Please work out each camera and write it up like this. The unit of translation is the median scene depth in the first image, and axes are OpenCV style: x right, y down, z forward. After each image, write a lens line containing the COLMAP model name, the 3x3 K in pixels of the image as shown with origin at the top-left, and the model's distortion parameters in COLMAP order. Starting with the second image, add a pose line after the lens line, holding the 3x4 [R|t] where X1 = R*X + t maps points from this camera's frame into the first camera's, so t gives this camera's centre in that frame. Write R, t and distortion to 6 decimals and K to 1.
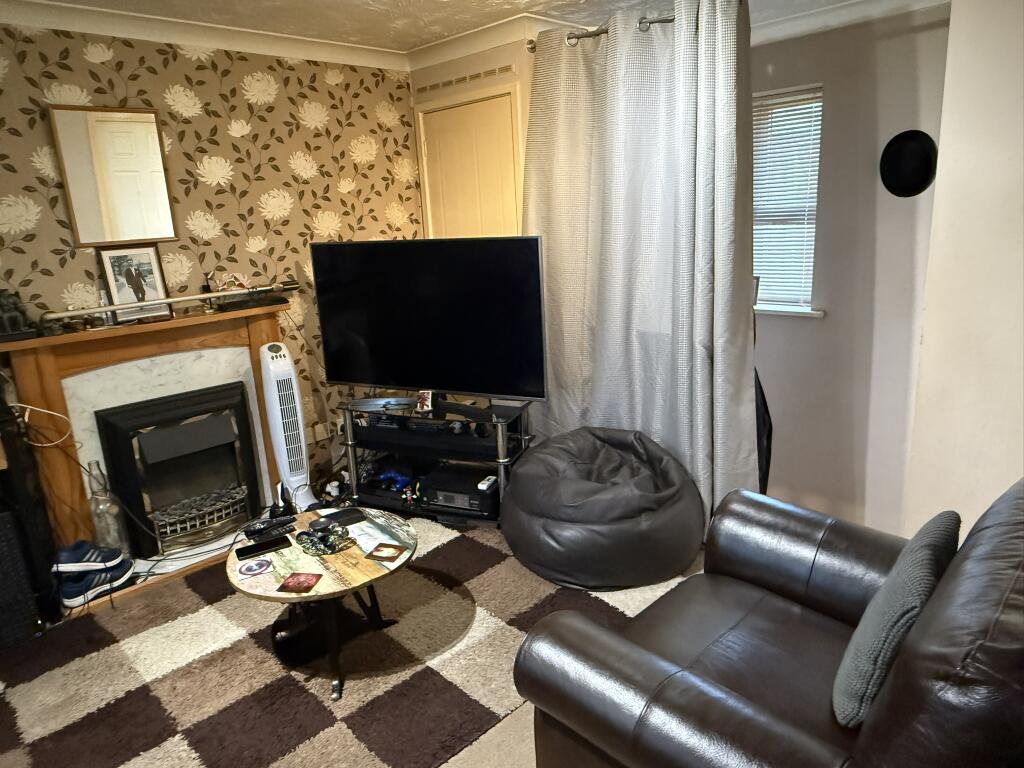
lens RADIAL K [[688.1, 0, 512.0], [0, 688.1, 384.0], [0, 0, 1]] dist [0.002797, 0.001131]
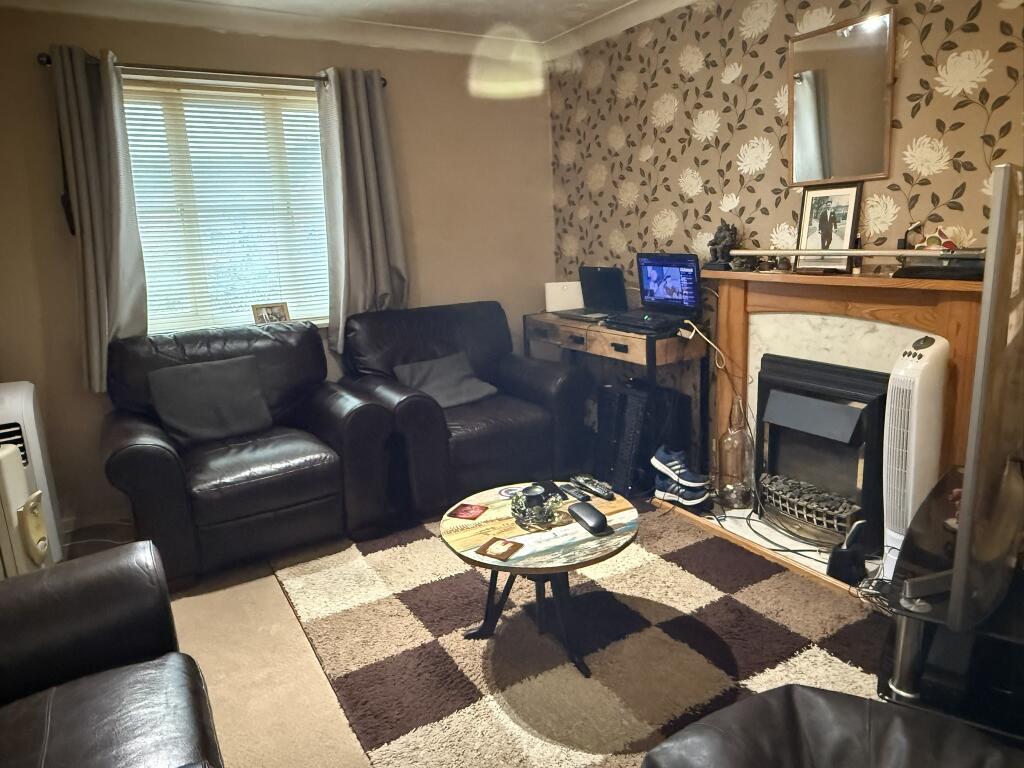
lens RADIAL K [[670.0, 0, 512.0], [0, 670.0, 384.0], [0, 0, 1]] dist [-0.014011, -0.000697]
pose [[-0.239694, 0.276252, -0.930716, 0.402577], [-0.187546, 0.927429, 0.323577, -0.165615], [0.952561, 0.252112, -0.170490, 0.827476]]
